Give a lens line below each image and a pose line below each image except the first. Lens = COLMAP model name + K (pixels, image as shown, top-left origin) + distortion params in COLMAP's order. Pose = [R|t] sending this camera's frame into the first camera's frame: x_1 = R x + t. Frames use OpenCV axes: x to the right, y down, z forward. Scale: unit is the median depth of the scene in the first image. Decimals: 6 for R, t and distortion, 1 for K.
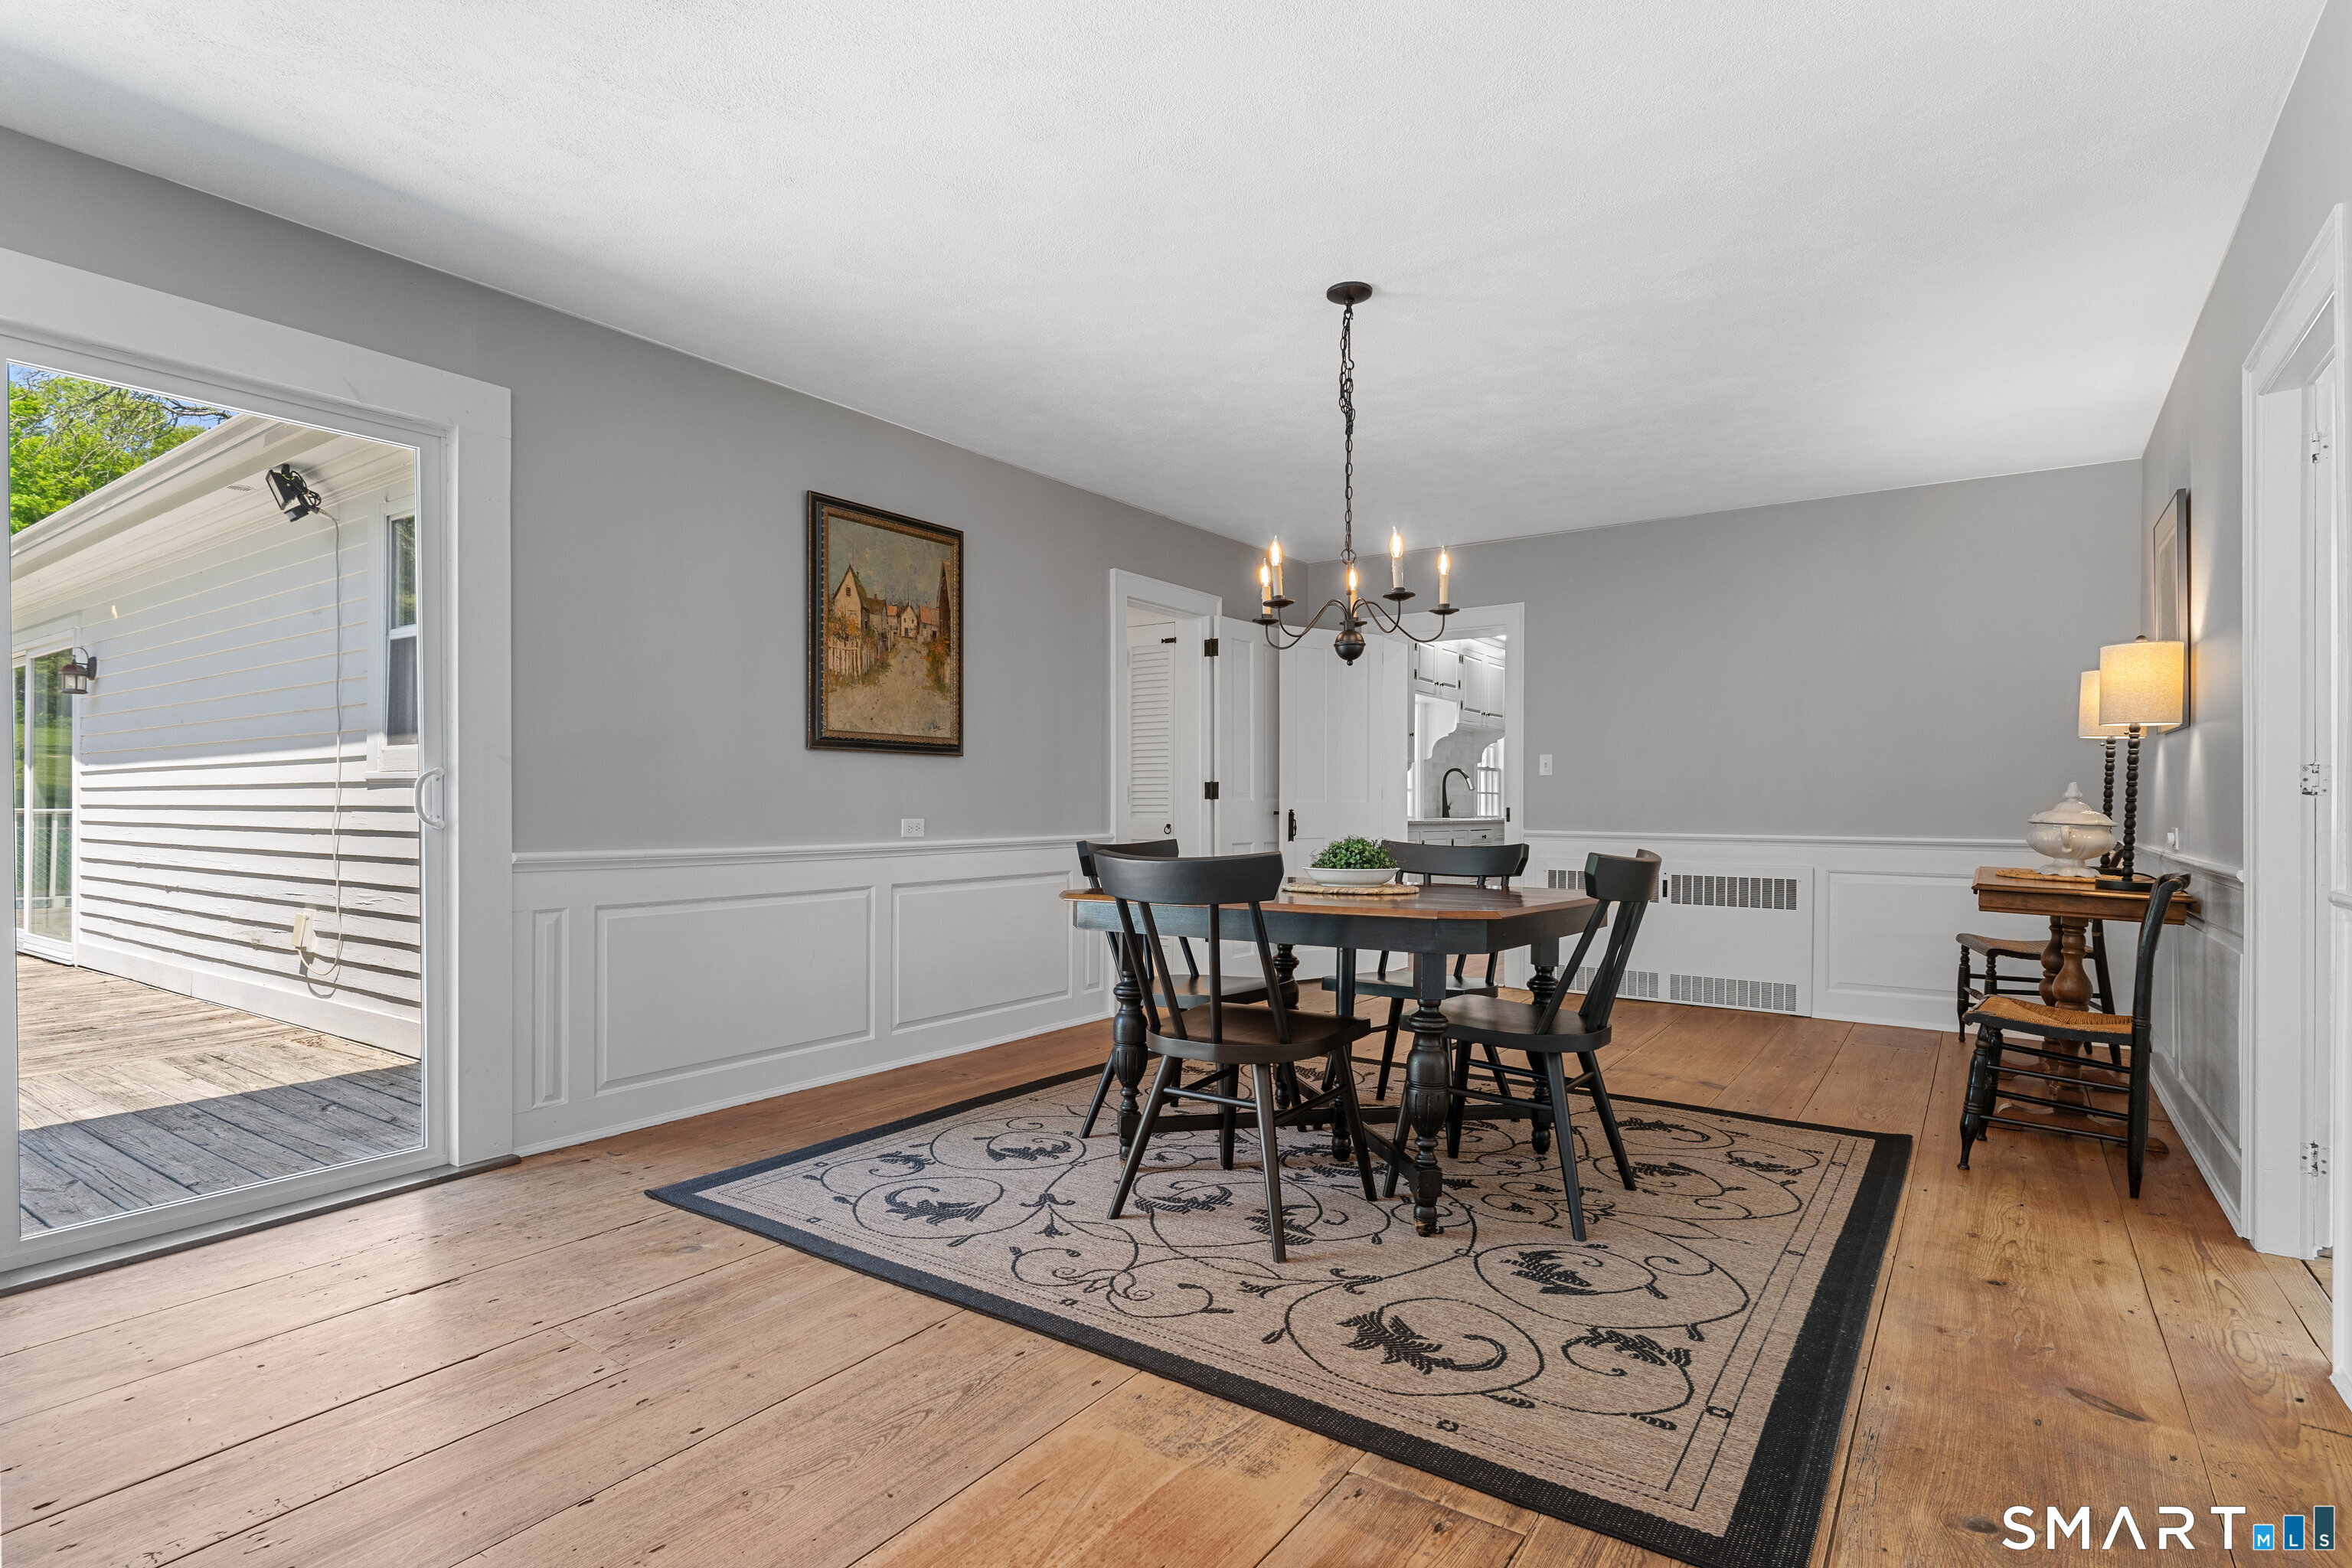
lens RADIAL K [[1203.5, 0, 1176.0], [0, 1203.5, 784.0], [0, 0, 1]] dist [0.000933, 0.000109]
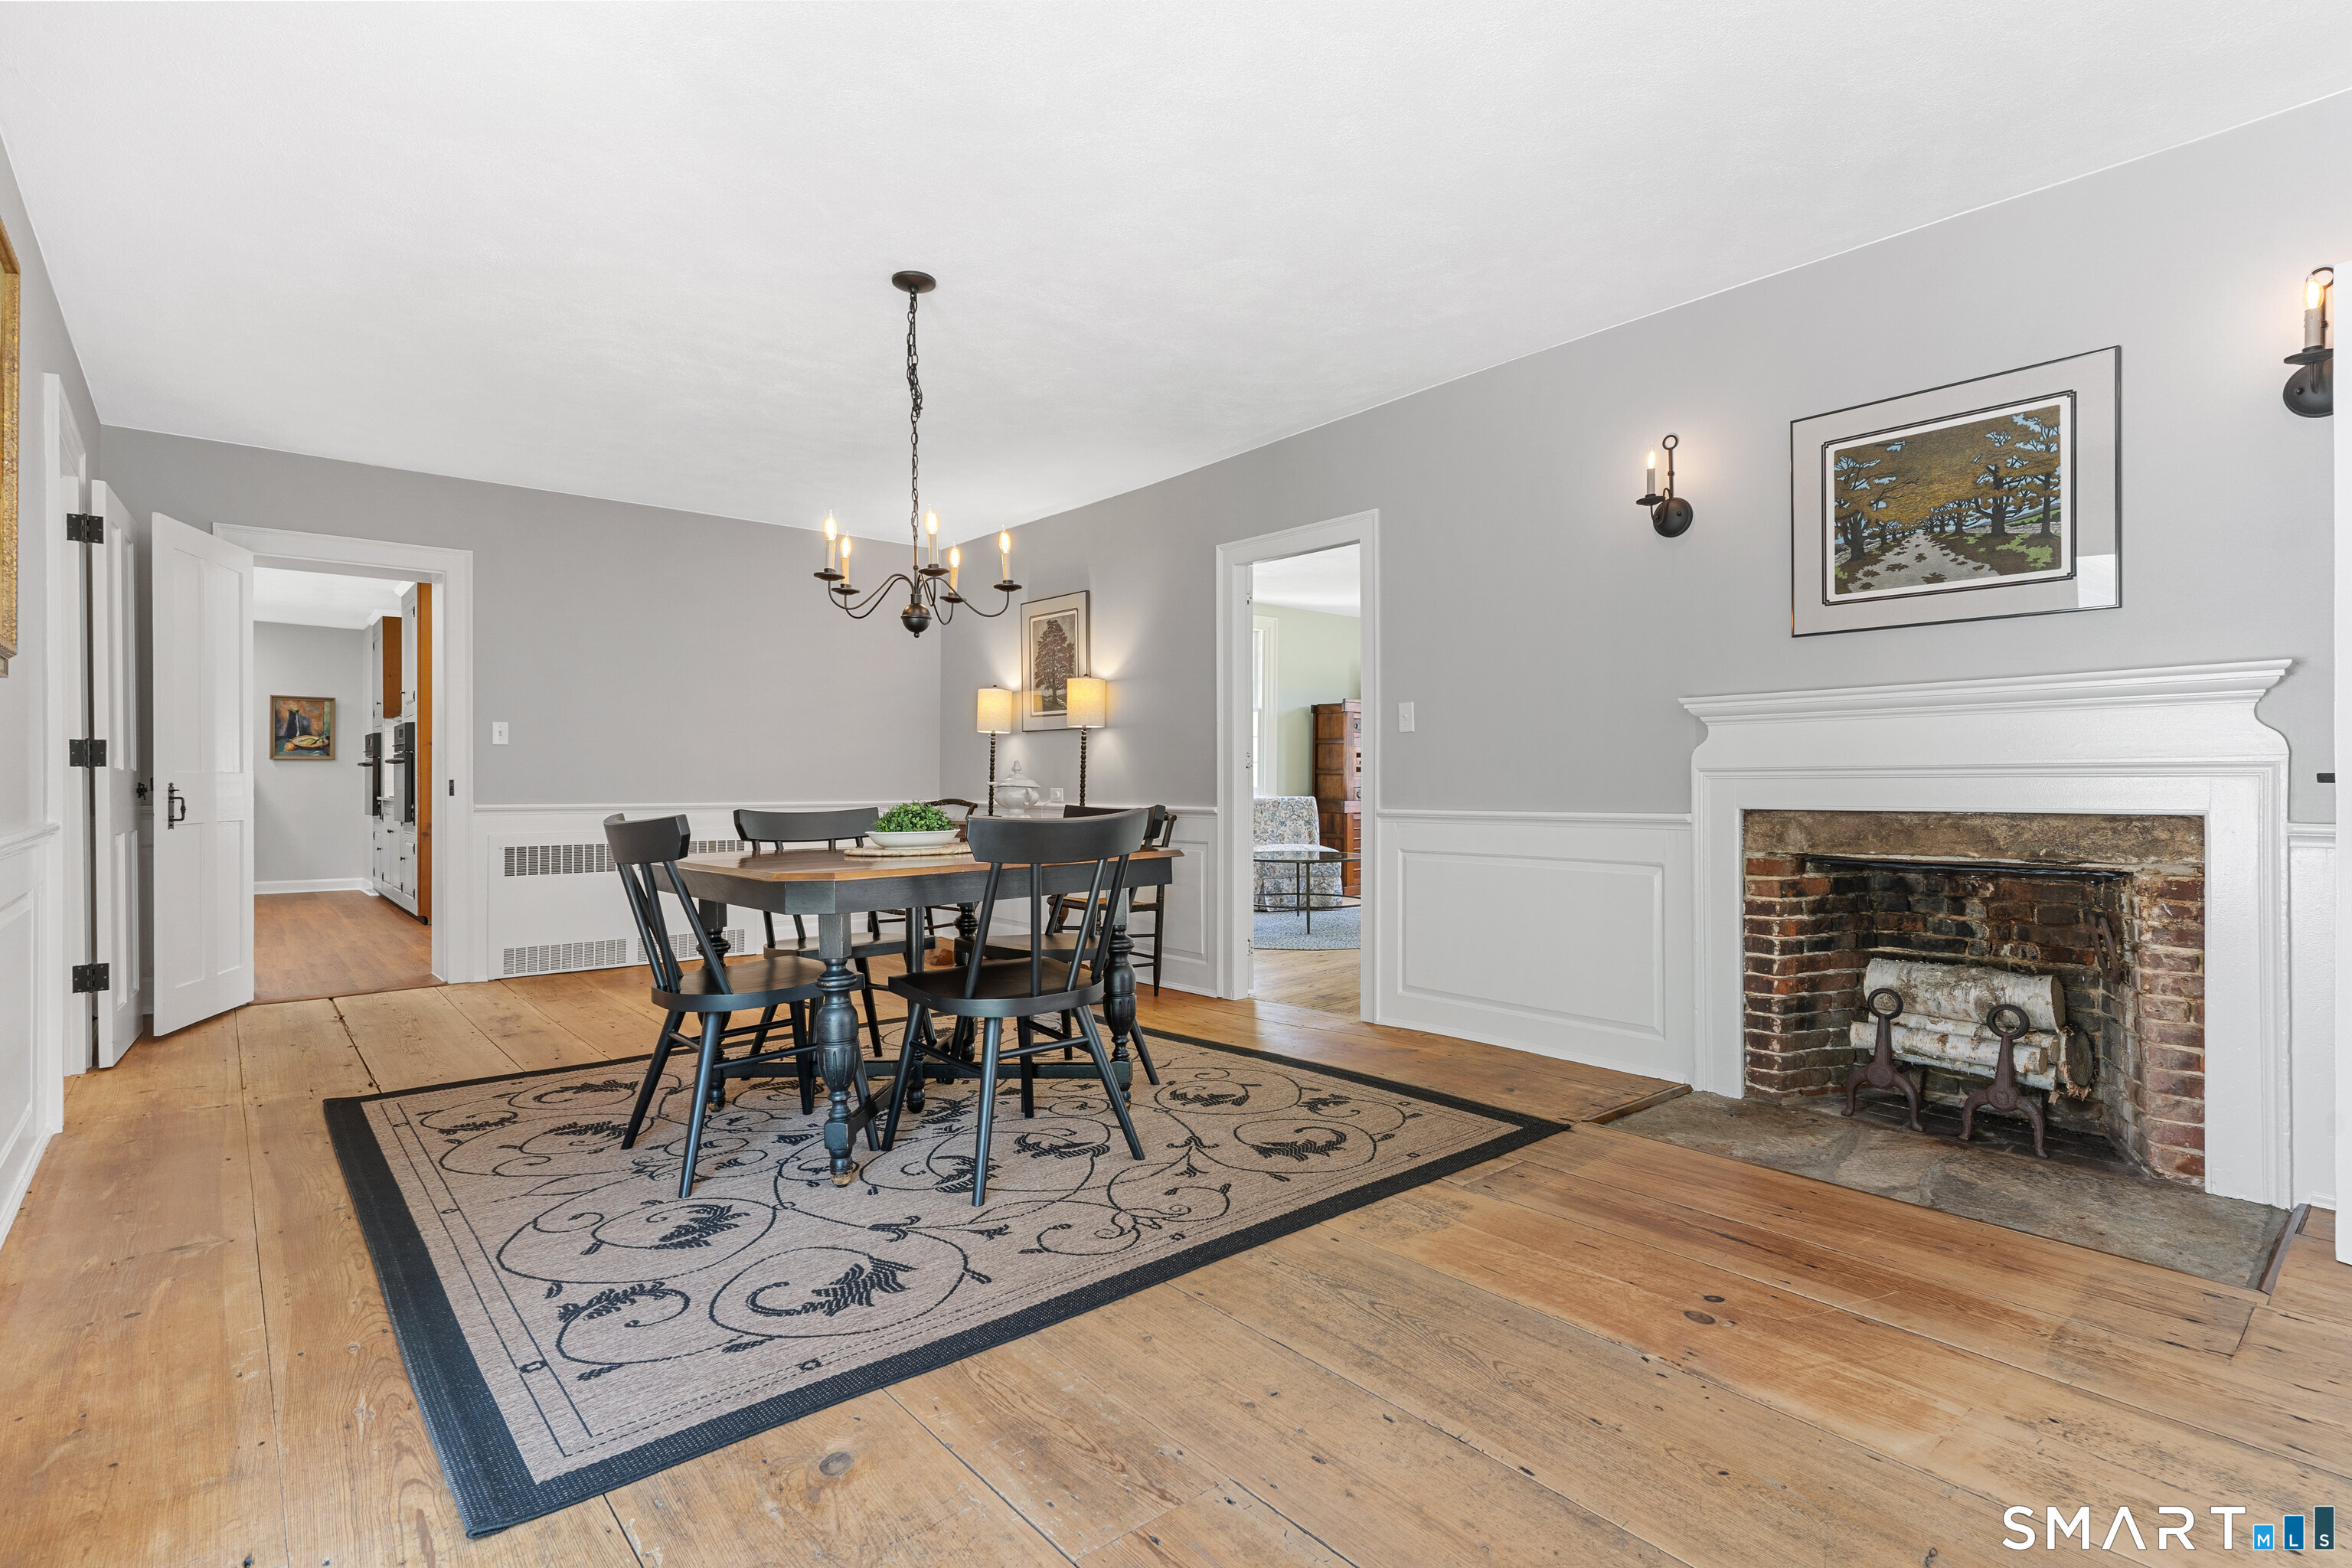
lens RADIAL K [[1113.2, 0, 1176.0], [0, 1113.2, 784.0], [0, 0, 1]] dist [-0.001742, 0.000012]
pose [[0.240225, -0.004800, 0.970705, -0.884339], [-0.012496, 0.999890, 0.008037, 0.021694], [-0.970637, -0.014061, 0.240138, 0.660091]]
